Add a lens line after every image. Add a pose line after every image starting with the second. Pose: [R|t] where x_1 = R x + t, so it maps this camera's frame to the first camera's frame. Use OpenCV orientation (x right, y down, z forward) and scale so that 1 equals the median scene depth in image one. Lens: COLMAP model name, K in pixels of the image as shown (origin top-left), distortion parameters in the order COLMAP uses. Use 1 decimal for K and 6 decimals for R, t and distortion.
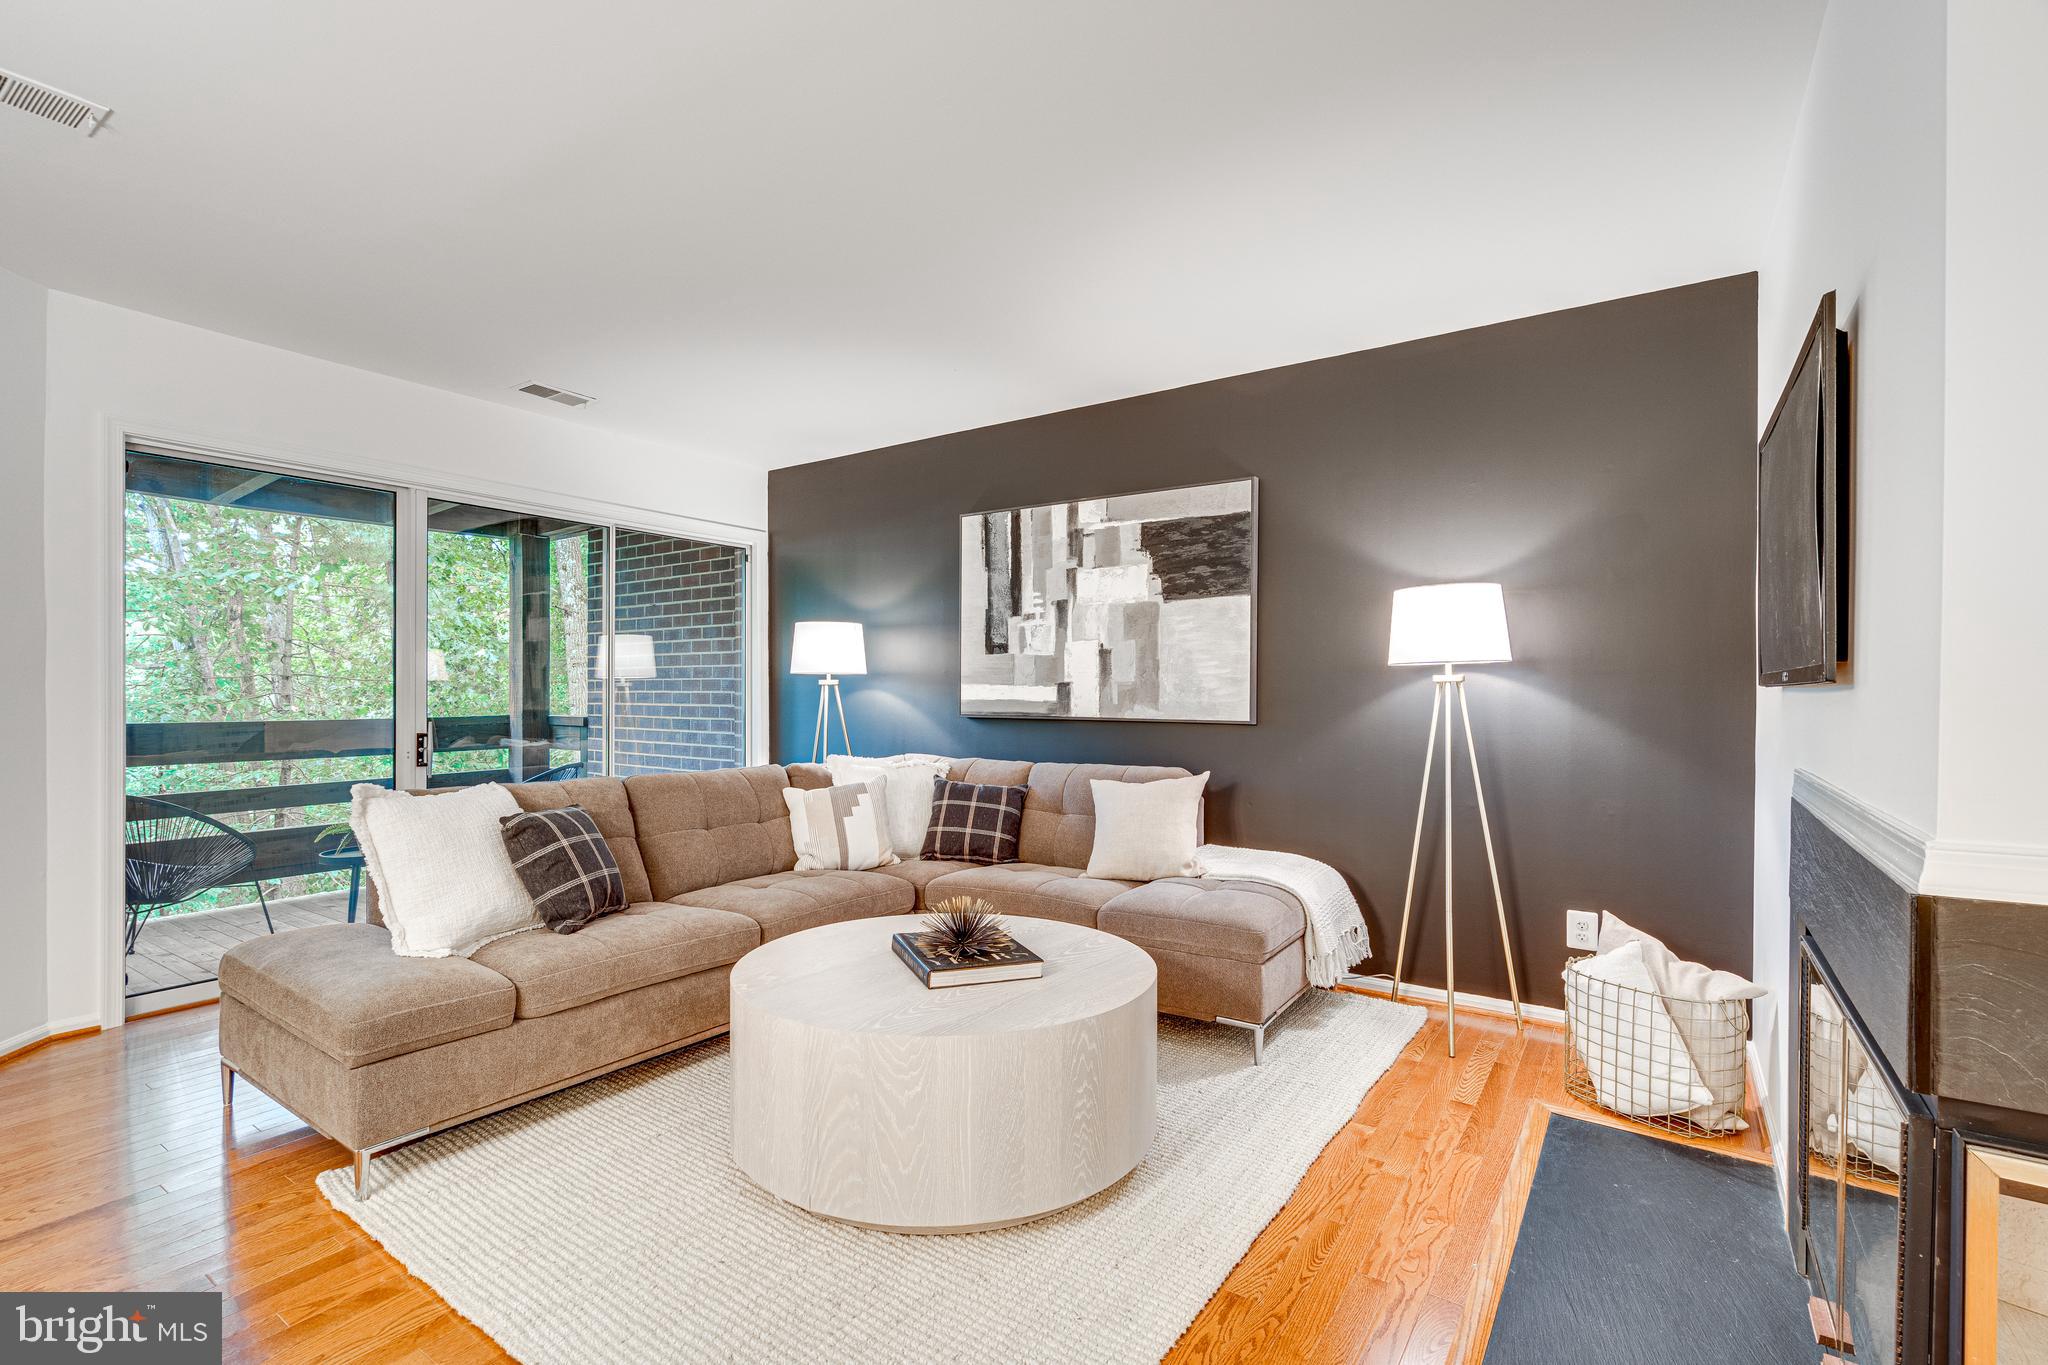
lens RADIAL K [[951.2, 0, 1006.9], [0, 951.2, 689.0], [0, 0, 1]] dist [-0.003420, 0.001240]
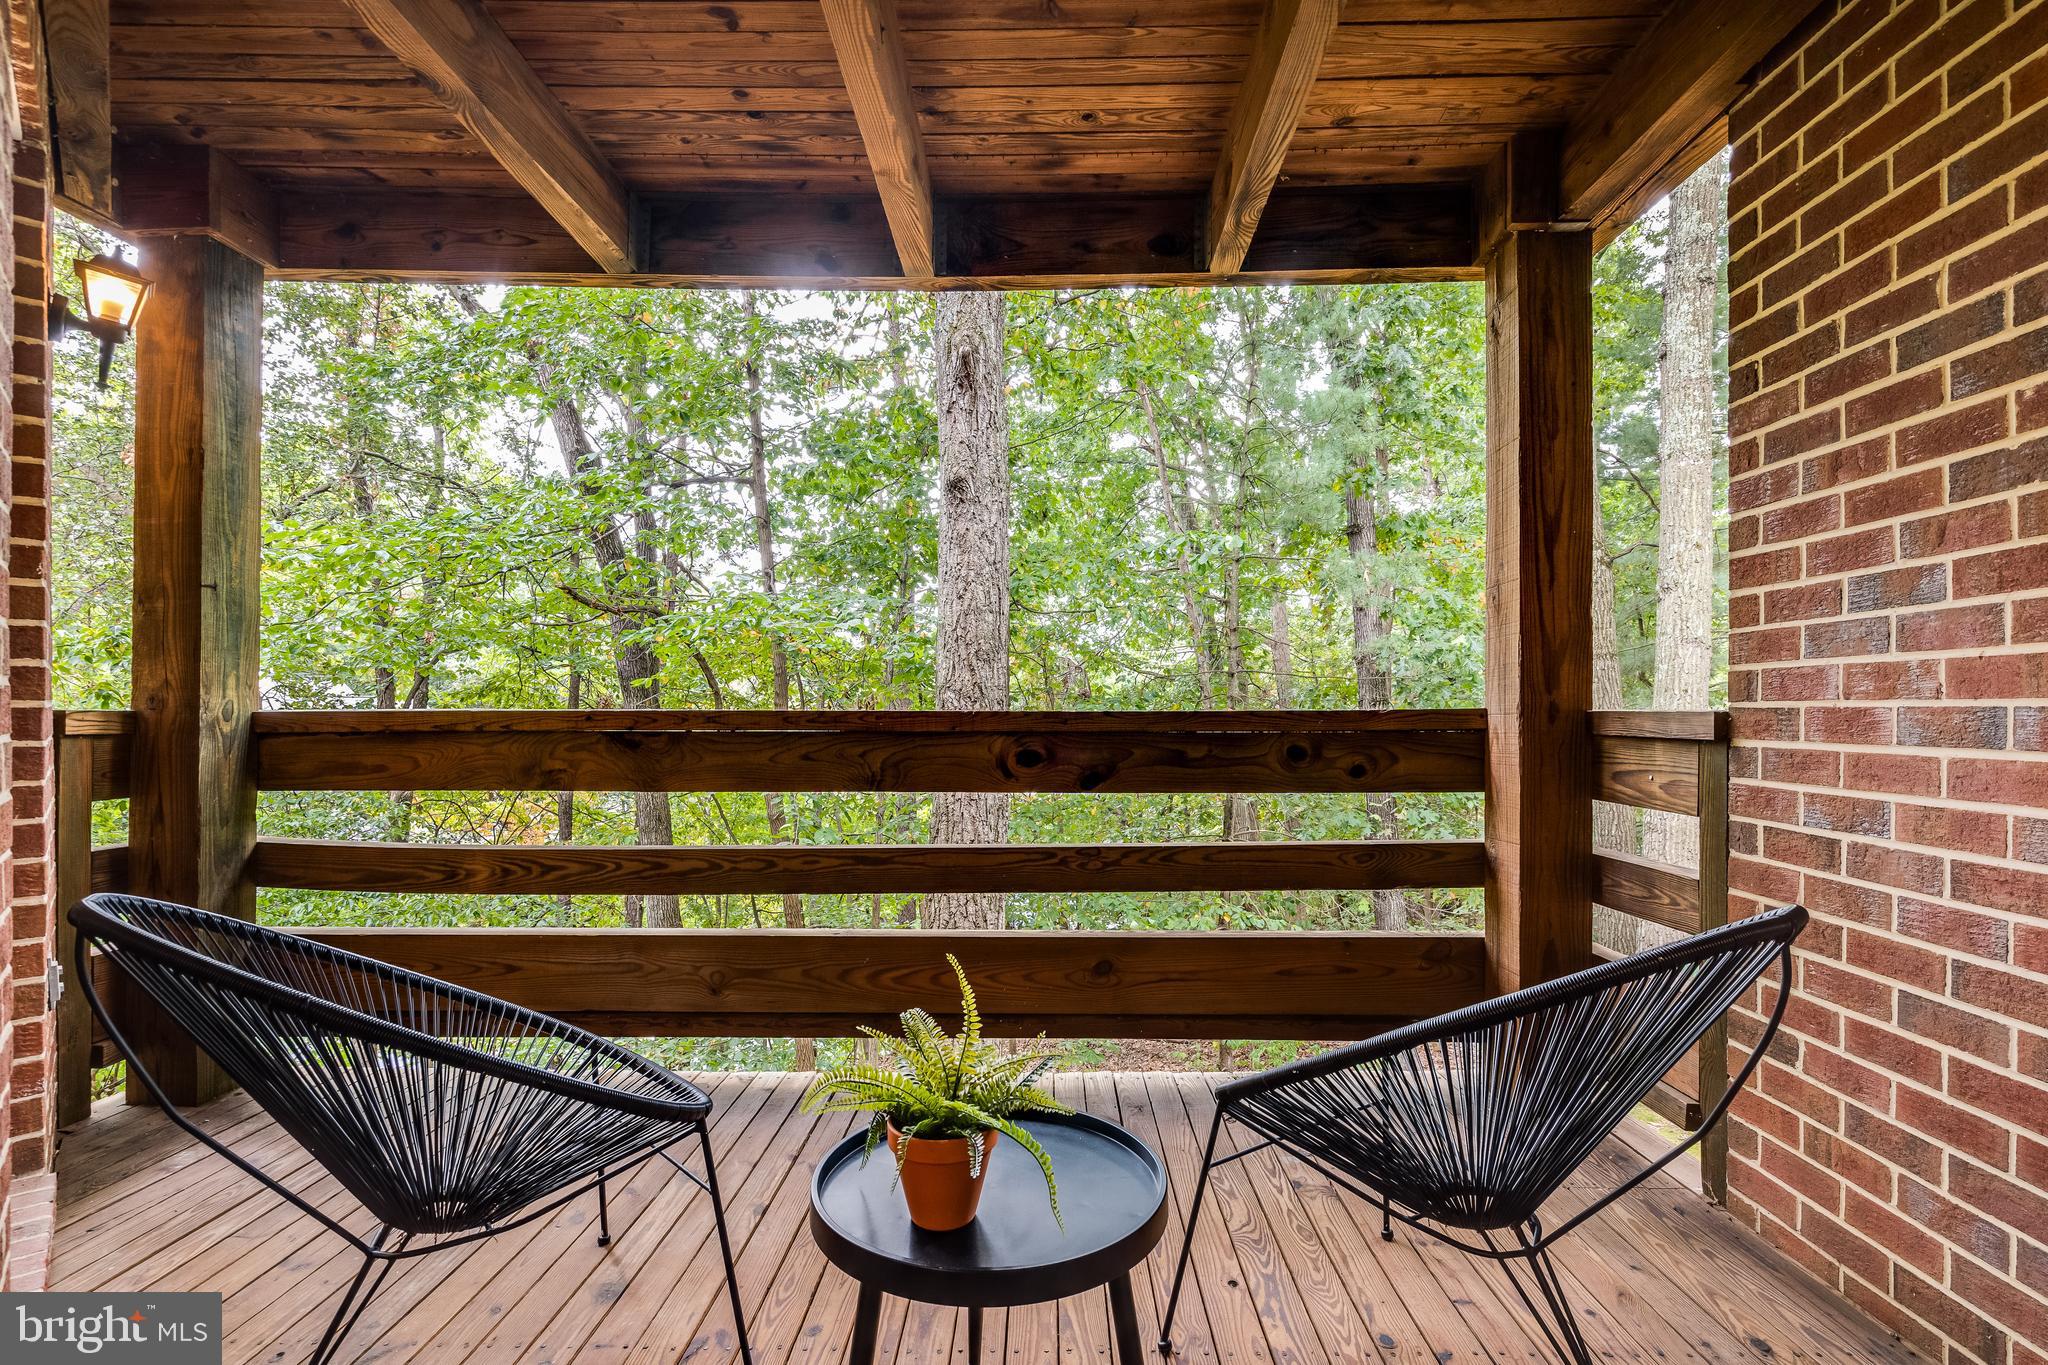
lens RADIAL K [[951.2, 0, 1026.6], [0, 951.2, 716.8], [0, 0, 1]] dist [-0.003420, 0.001240]
pose [[0.585162, 0.000481, -0.810916, -0.536753], [0.011477, 0.999895, 0.008875, 0.042563], [0.810835, -0.014500, 0.585095, 1.045713]]
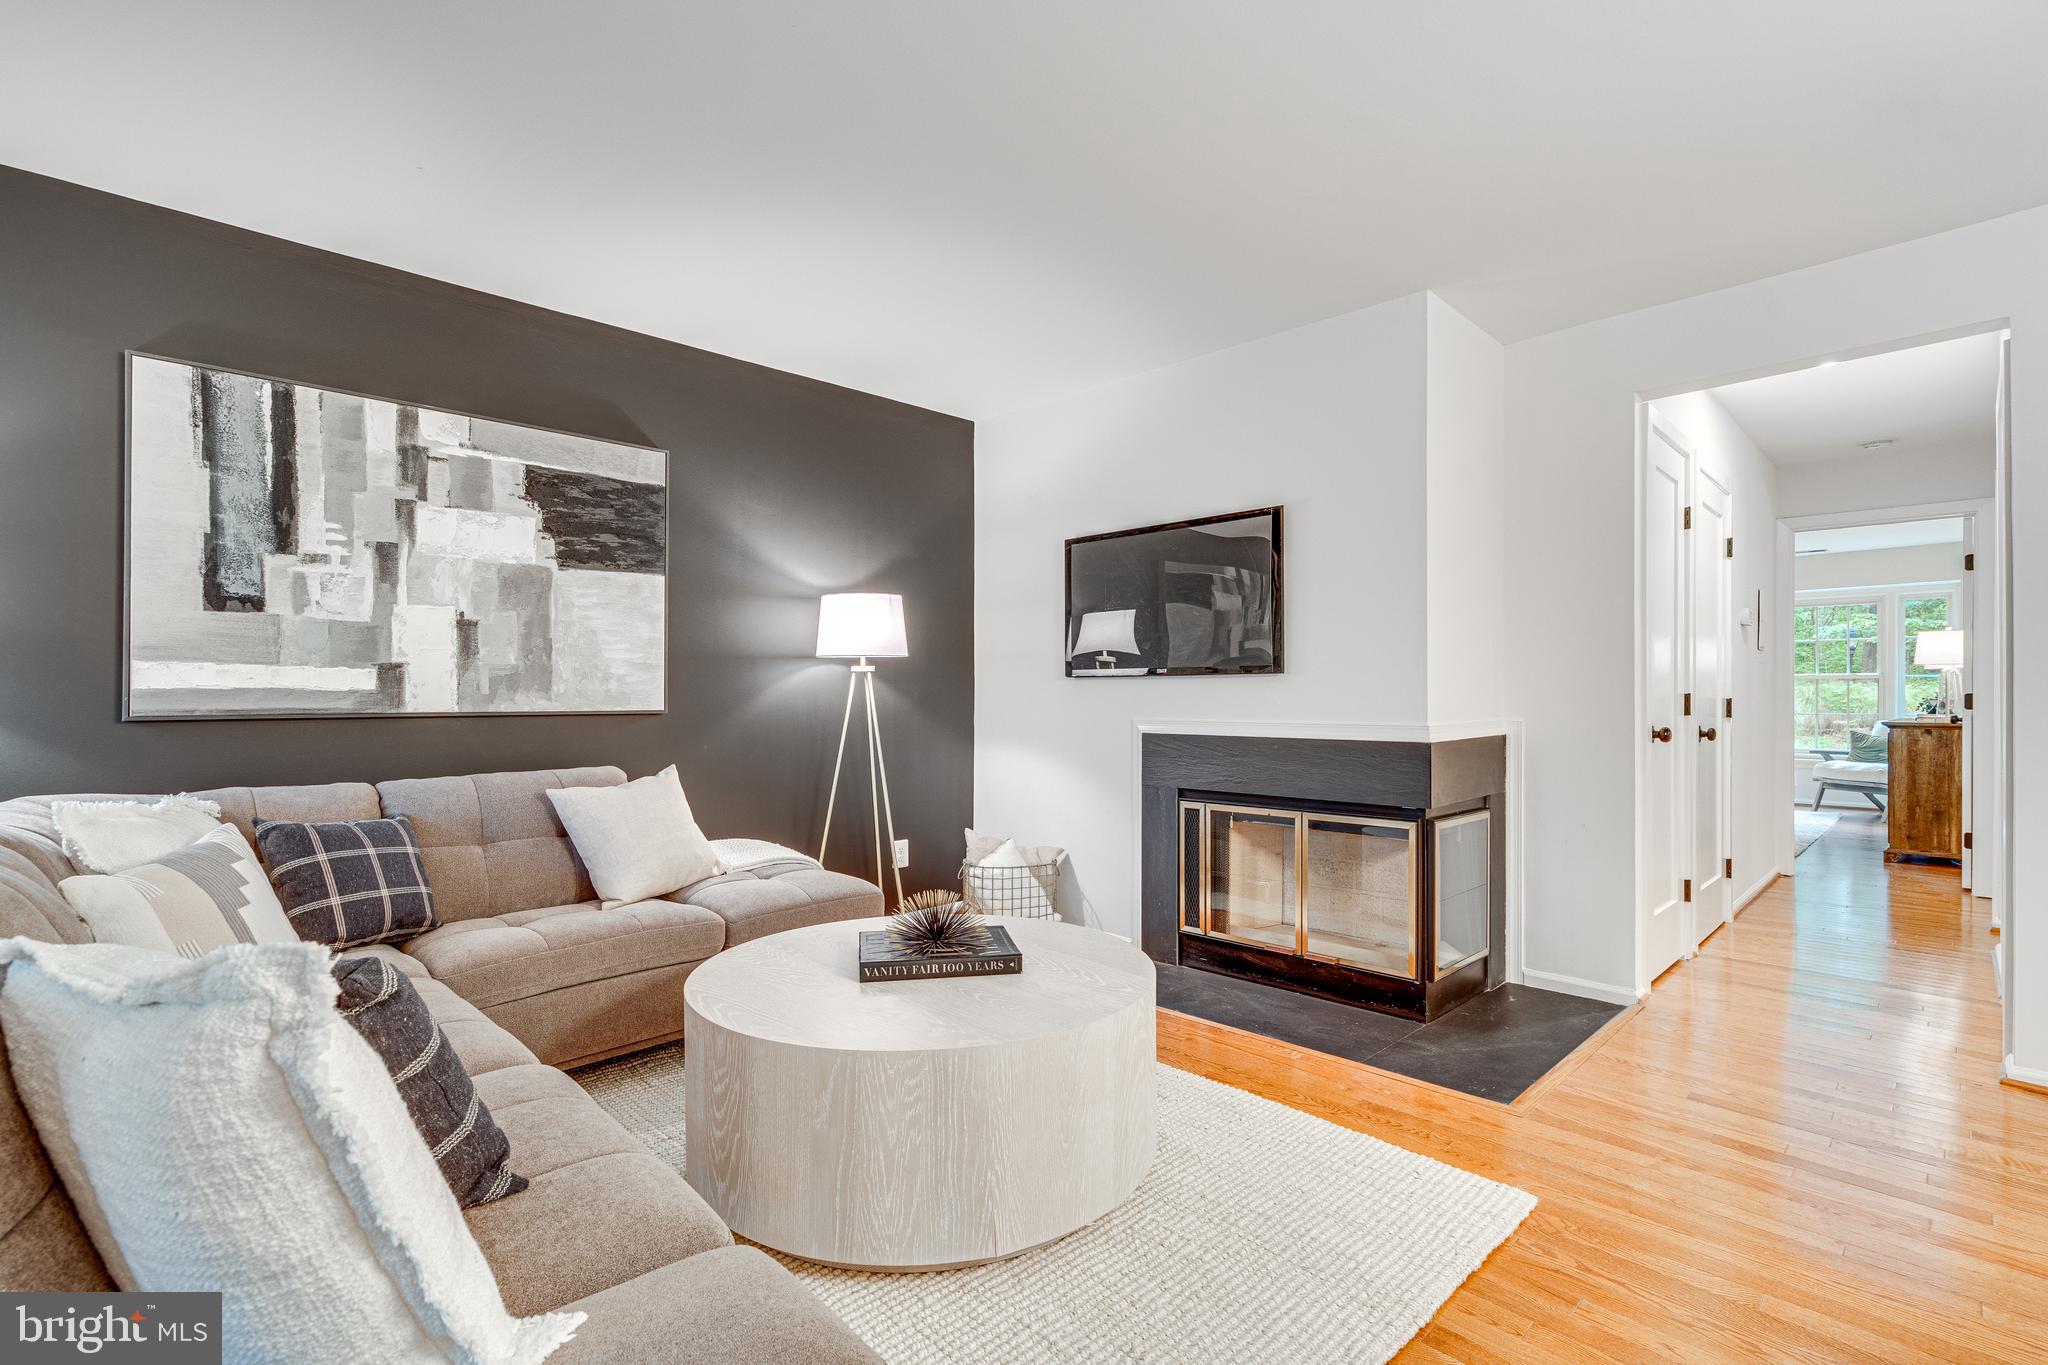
lens RADIAL K [[951.2, 0, 1017.3], [0, 951.2, 687.5], [0, 0, 1]] dist [-0.003420, 0.001240]
pose [[0.185150, 0.004894, 0.982698, -0.549998], [-0.000719, 0.999988, -0.004845, 0.014478], [-0.982710, 0.000191, 0.185152, 0.444449]]
